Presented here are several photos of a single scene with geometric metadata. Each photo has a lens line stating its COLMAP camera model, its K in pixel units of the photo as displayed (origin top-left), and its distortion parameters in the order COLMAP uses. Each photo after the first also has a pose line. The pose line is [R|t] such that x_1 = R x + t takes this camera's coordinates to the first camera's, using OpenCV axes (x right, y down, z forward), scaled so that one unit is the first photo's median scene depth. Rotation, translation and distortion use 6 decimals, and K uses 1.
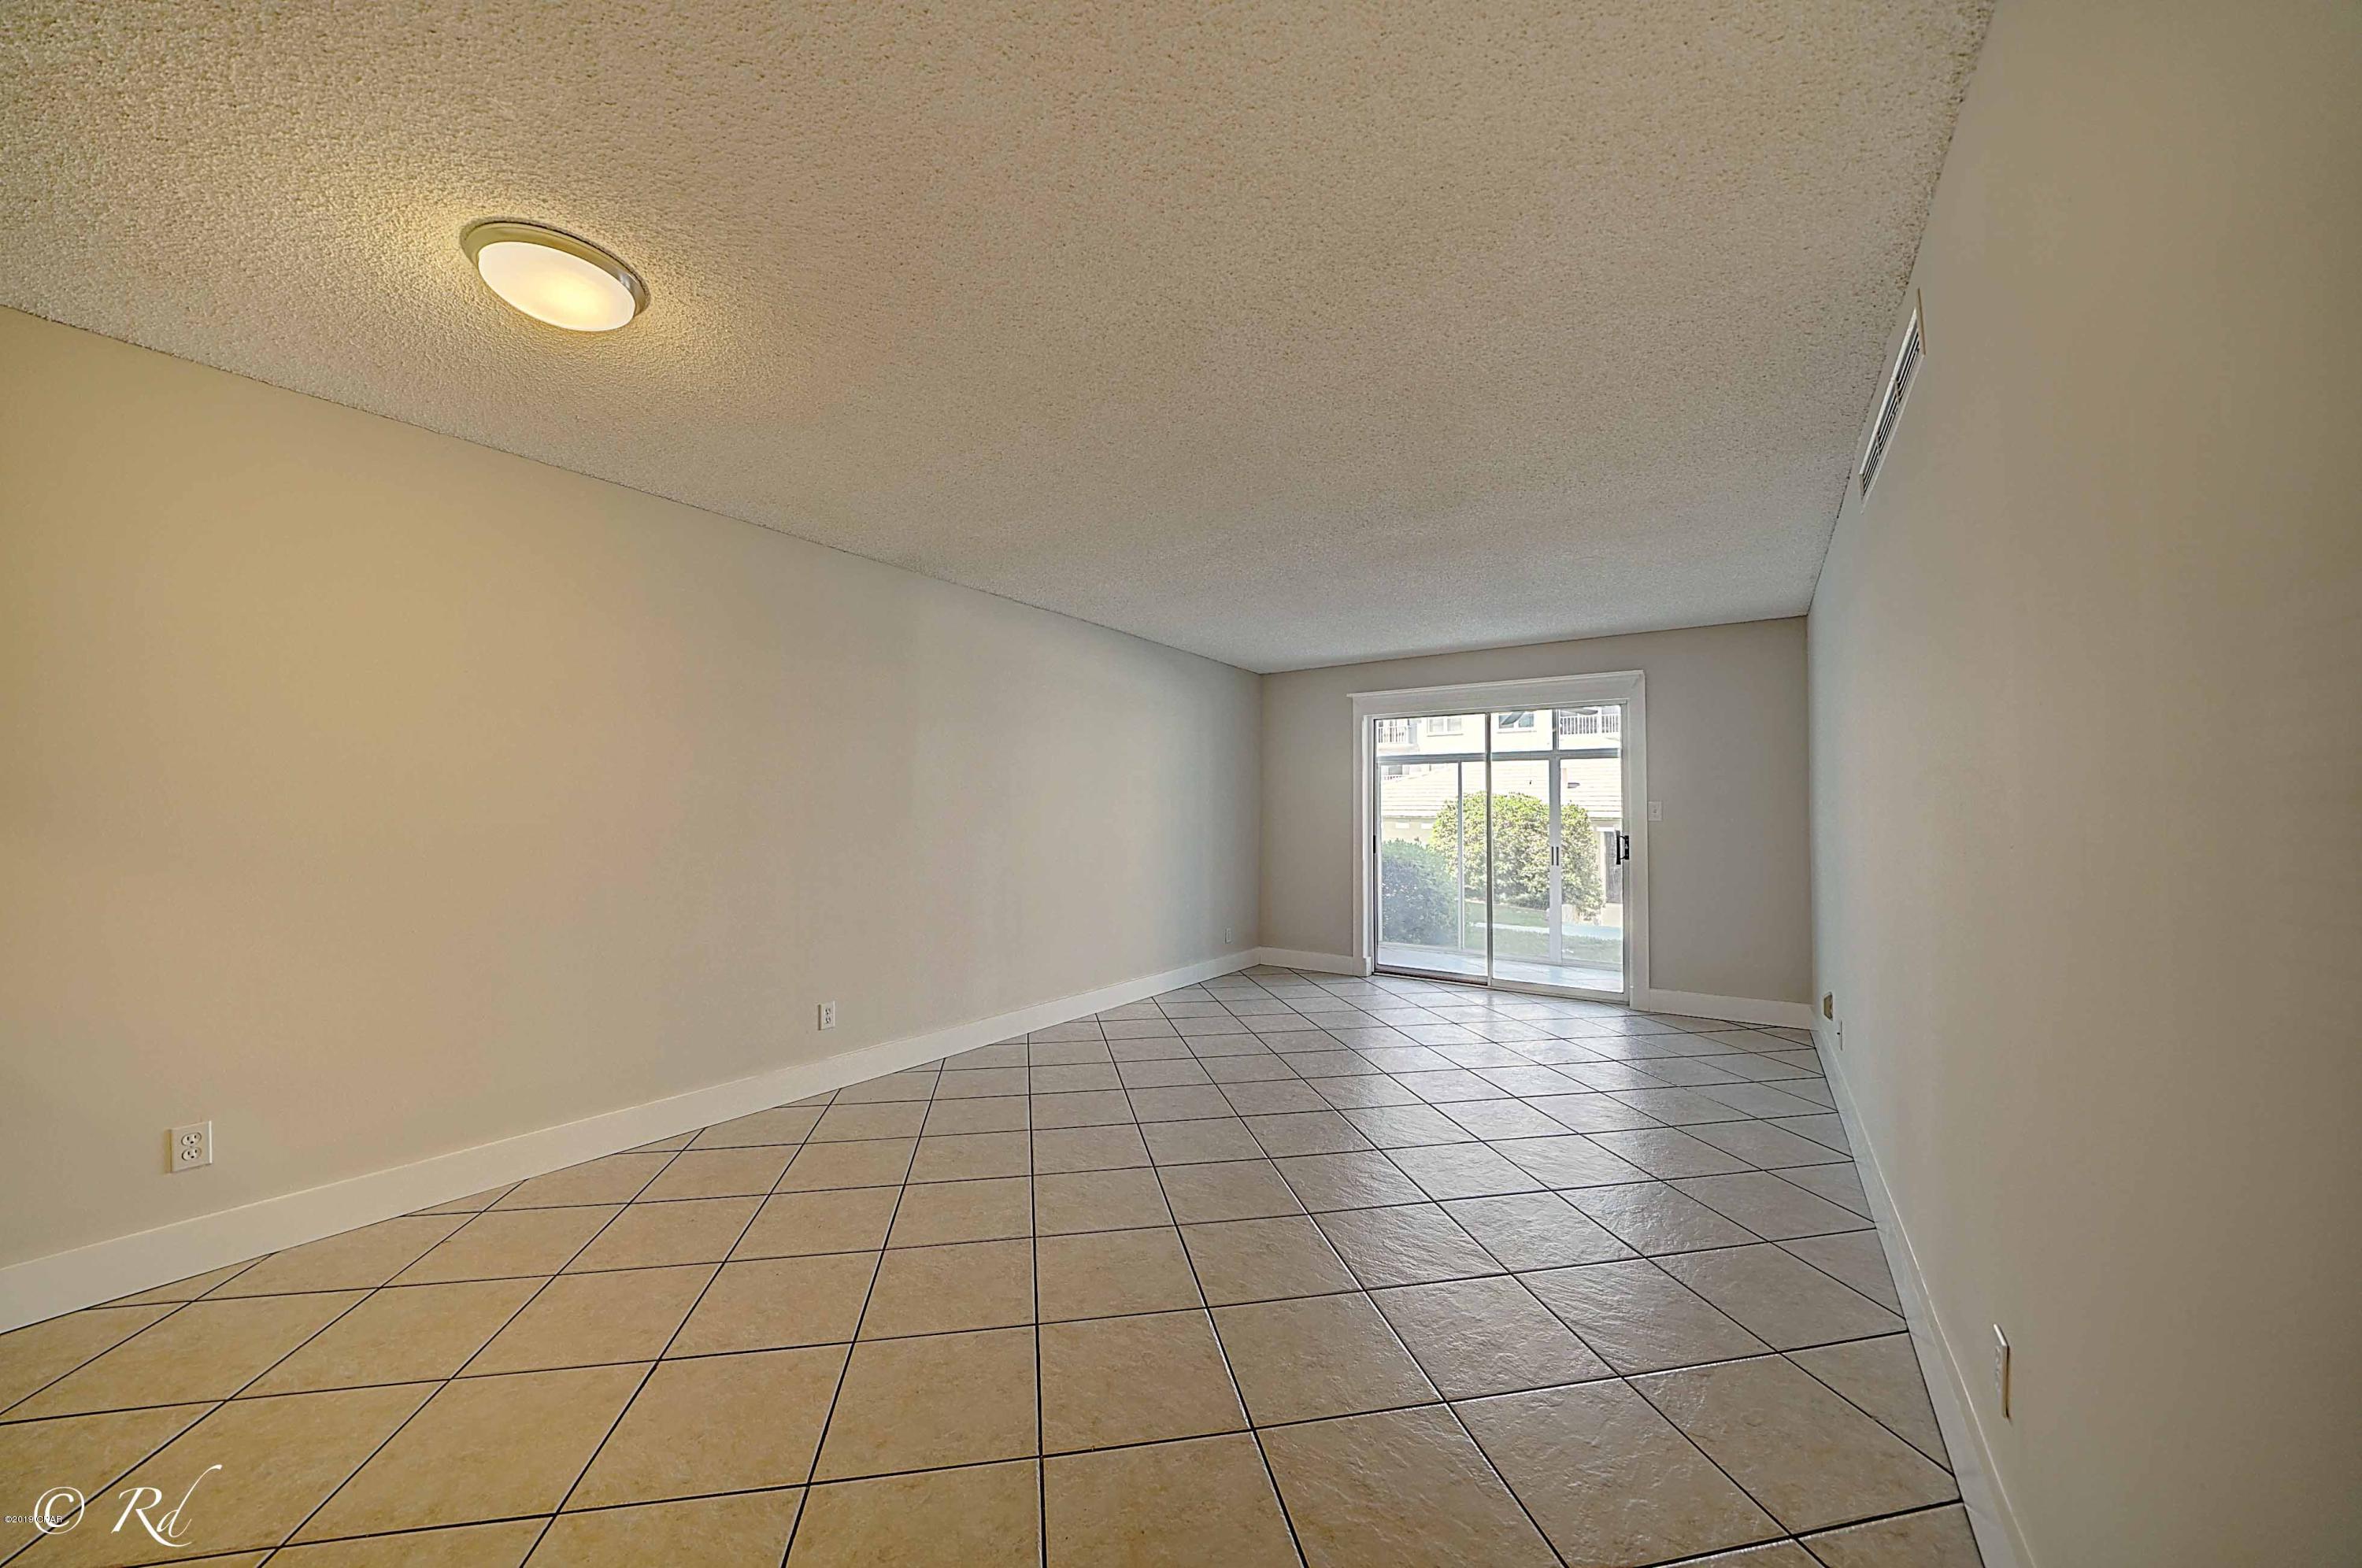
lens RADIAL K [[818.9, 0, 1180.5], [0, 818.9, 794.2], [0, 0, 1]] dist [-0.019392, 0.001393]
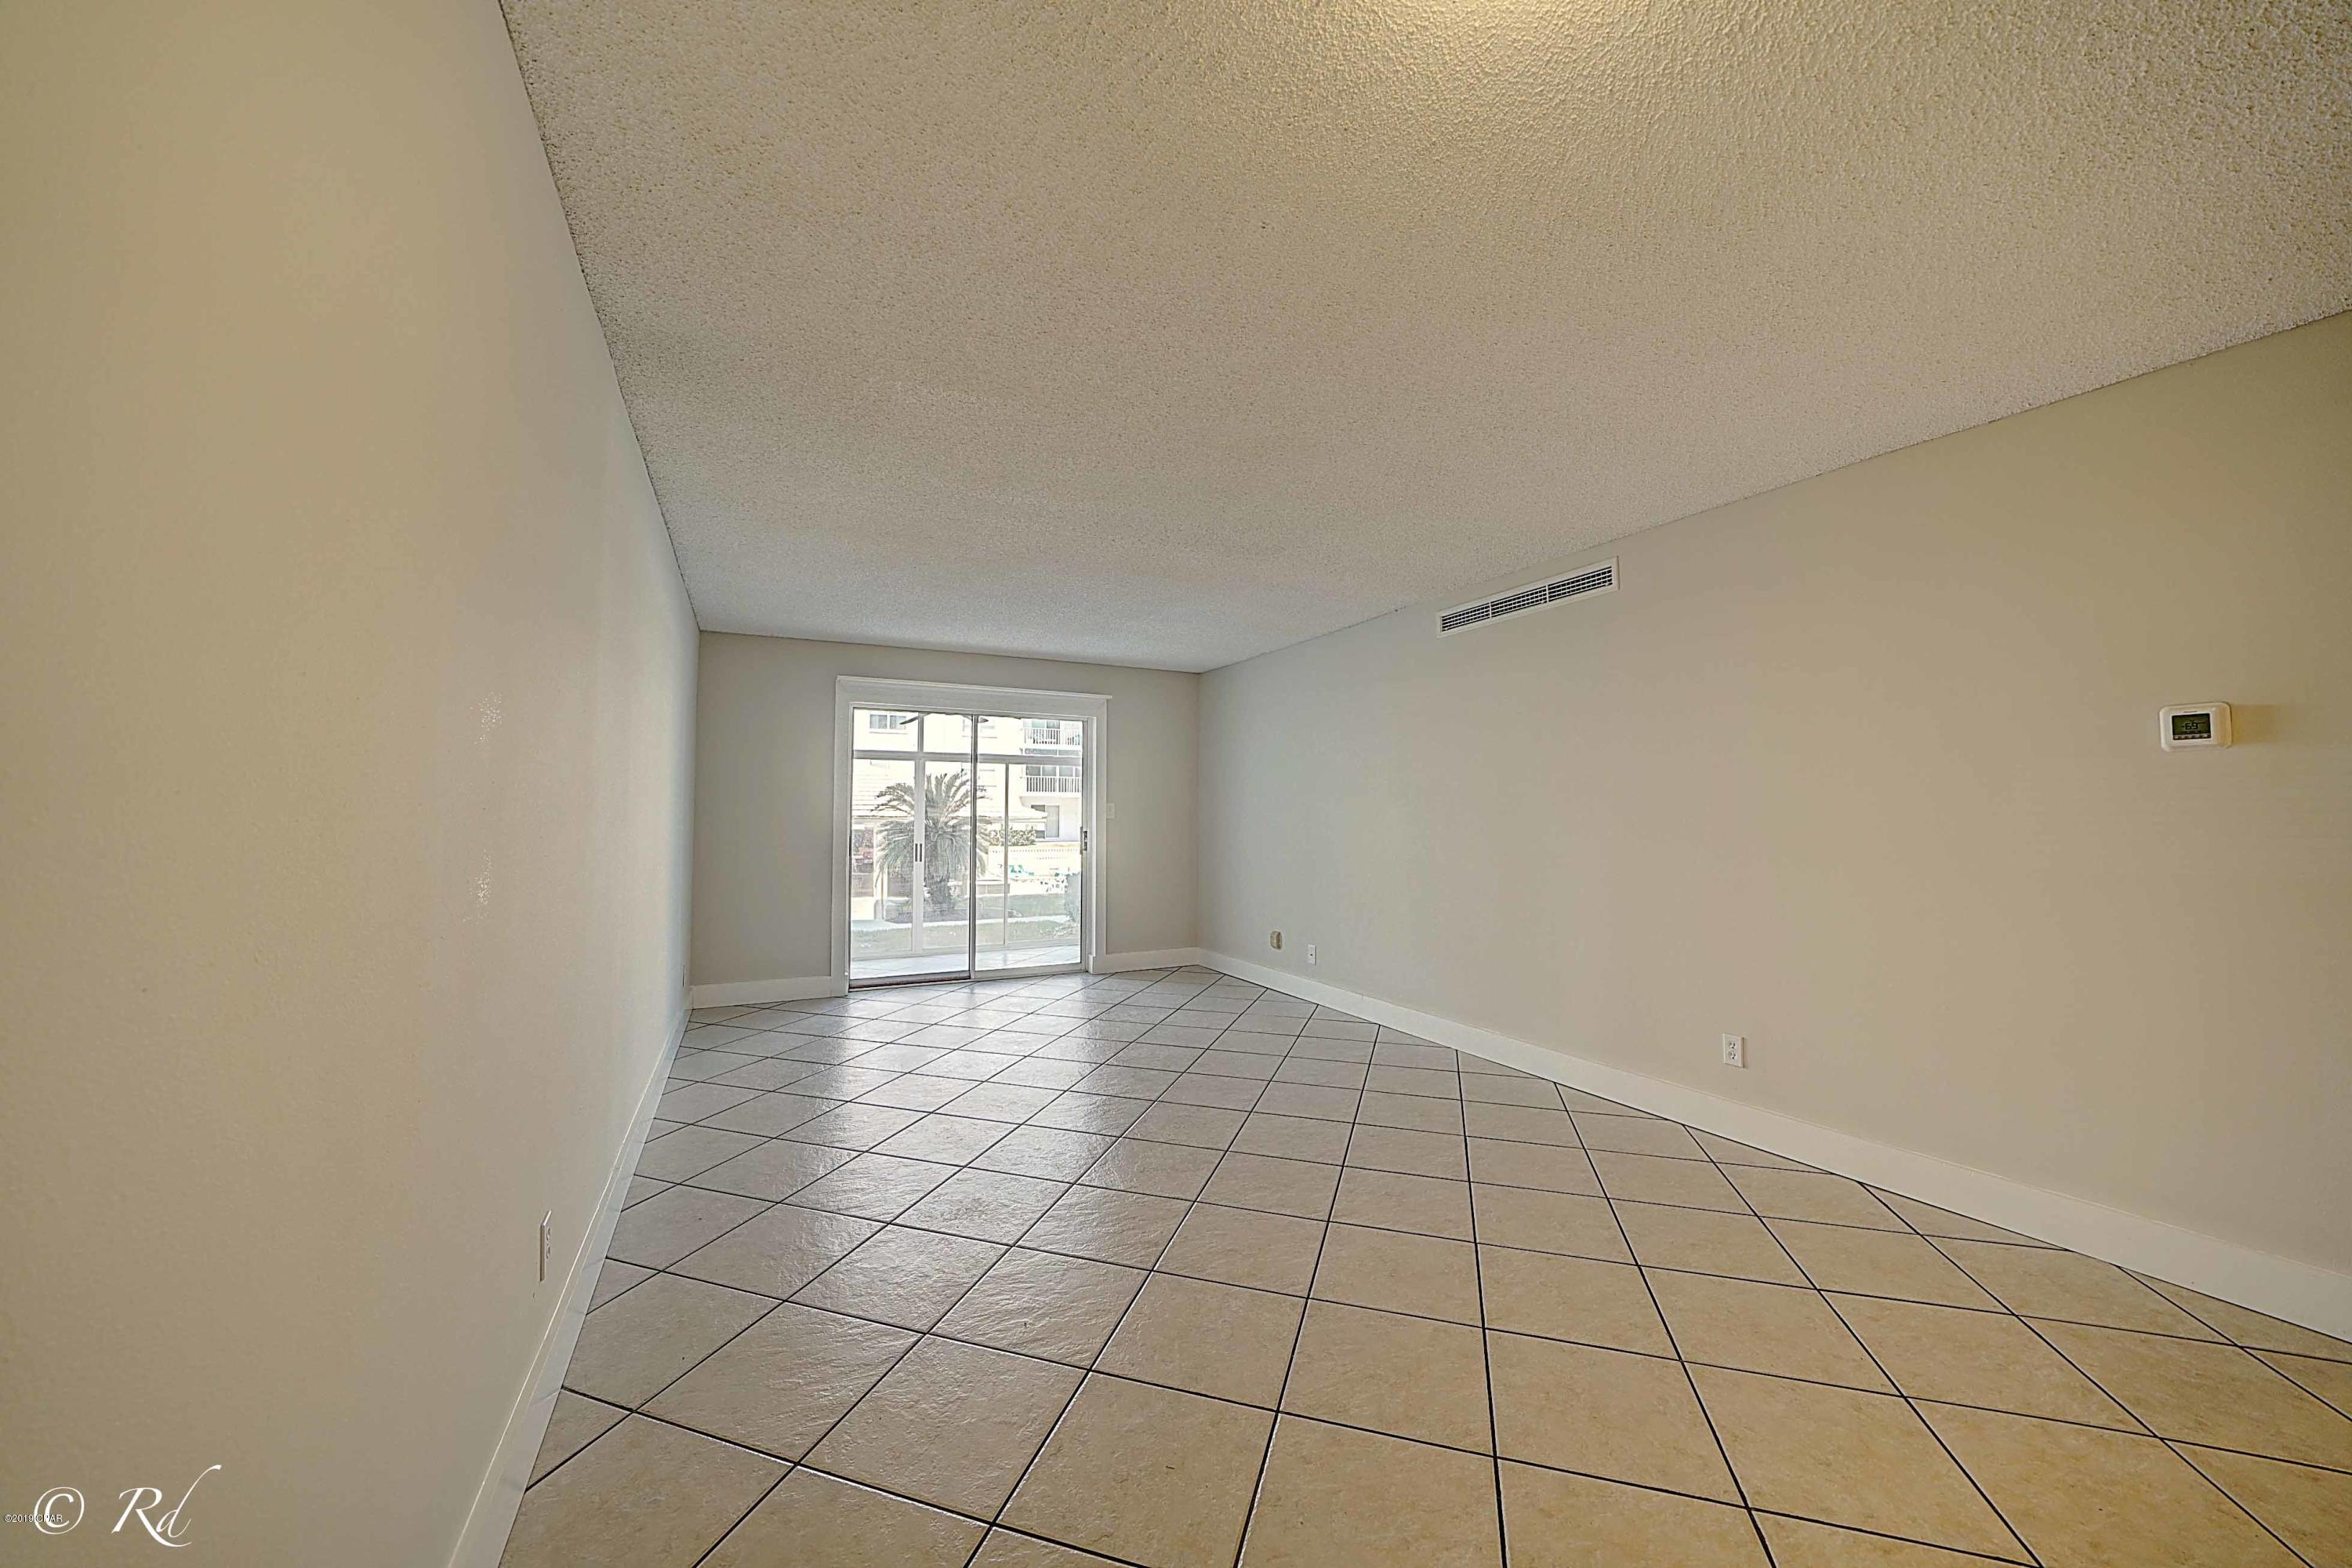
lens RADIAL K [[815.5, 0, 1175.3], [0, 815.5, 773.4], [0, 0, 1]] dist [-0.019392, 0.001393]
pose [[0.470442, 0.042093, 0.881426, -0.419969], [-0.022996, 0.999107, -0.035439, 0.005416], [-0.882131, -0.003598, 0.470990, 0.286242]]
